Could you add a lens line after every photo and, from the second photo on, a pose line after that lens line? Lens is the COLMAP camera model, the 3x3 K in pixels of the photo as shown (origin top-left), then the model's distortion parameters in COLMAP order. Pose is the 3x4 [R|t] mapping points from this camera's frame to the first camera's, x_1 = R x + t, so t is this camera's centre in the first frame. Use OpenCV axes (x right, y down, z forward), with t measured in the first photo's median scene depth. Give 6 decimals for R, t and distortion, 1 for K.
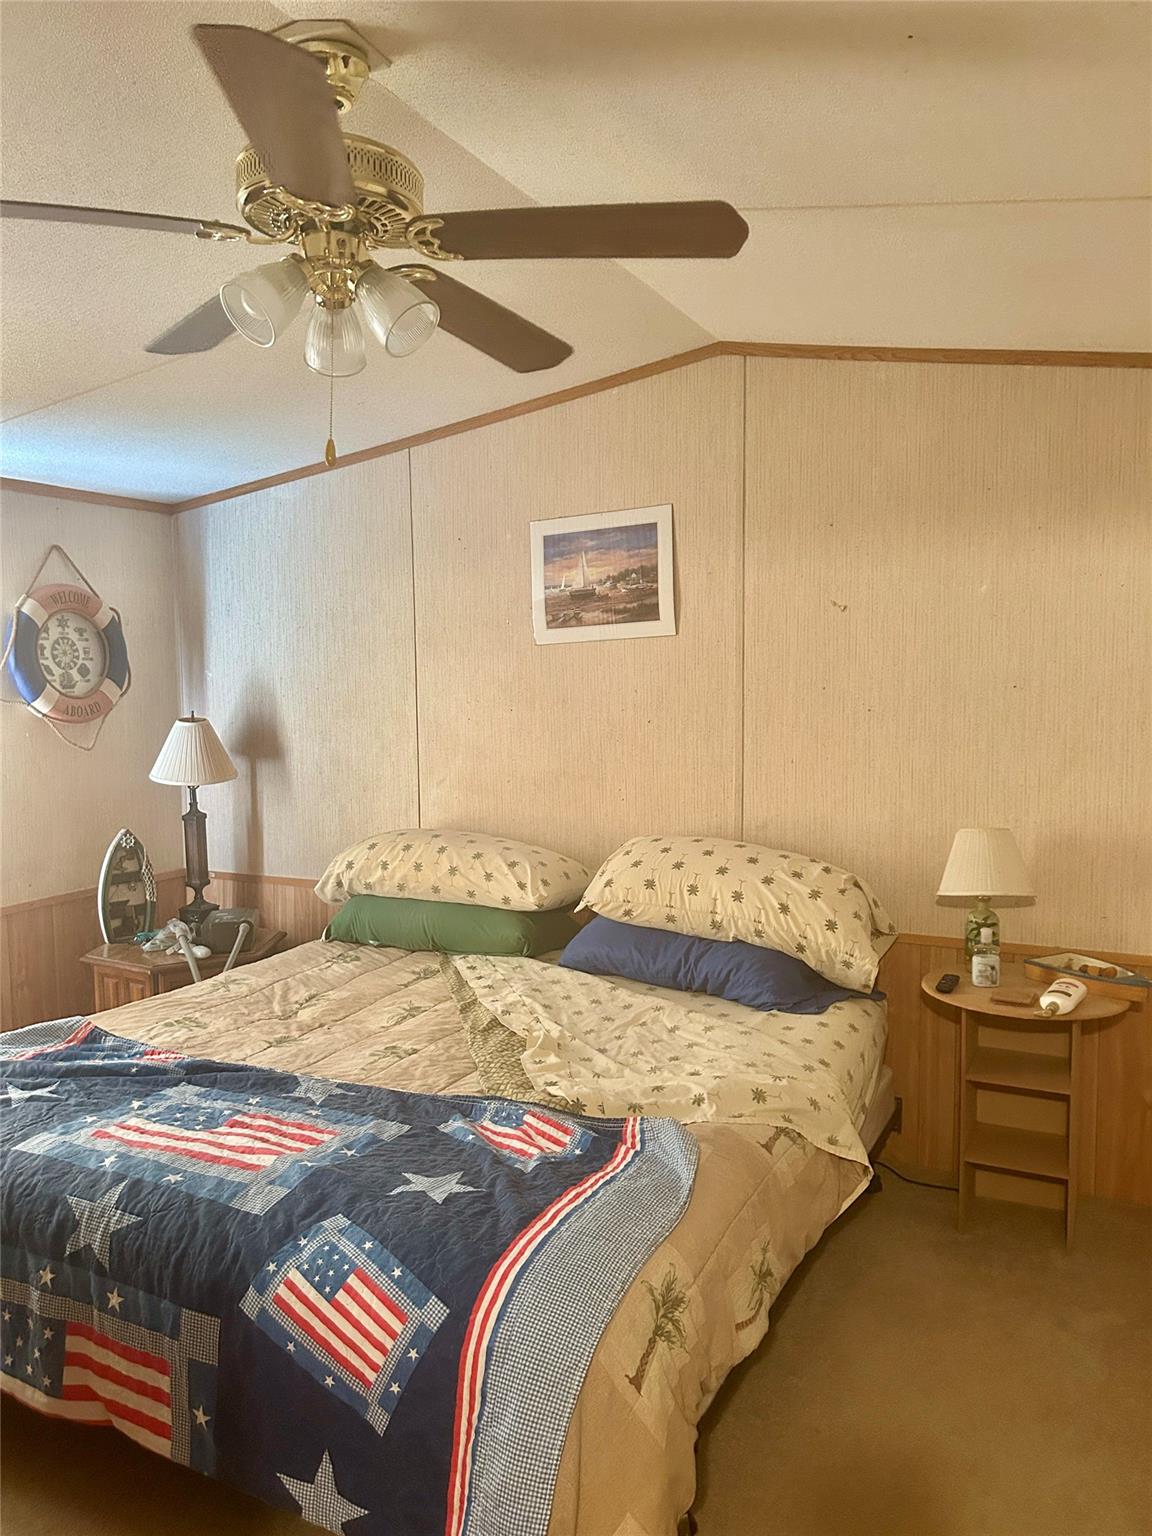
lens RADIAL K [[1166.1, 0, 577.3], [0, 1166.1, 765.9], [0, 0, 1]] dist [-0.002507, -0.000678]
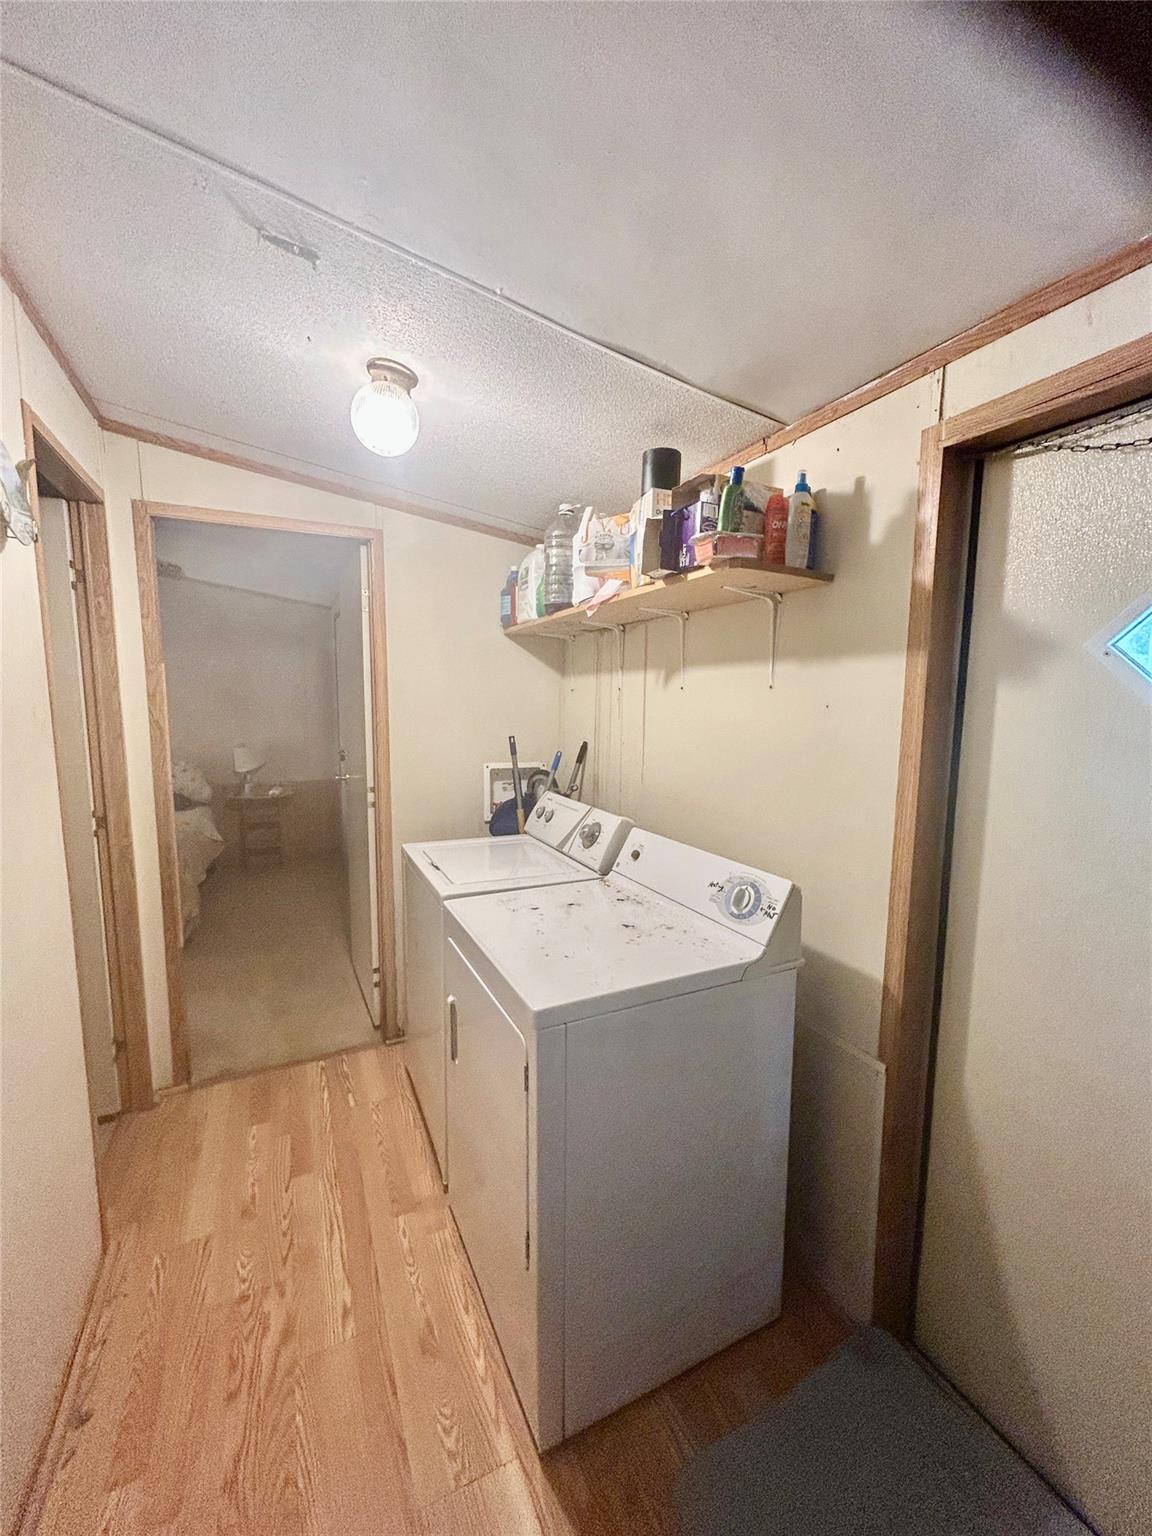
lens RADIAL K [[613.8, 0, 577.5], [0, 613.8, 768.8], [0, 0, 1]] dist [-0.001203, -0.000057]
pose [[0.620668, -0.068582, 0.781068, -0.398943], [0.038929, 0.997634, 0.056663, 0.061279], [-0.783106, -0.004763, 0.621870, -0.743900]]
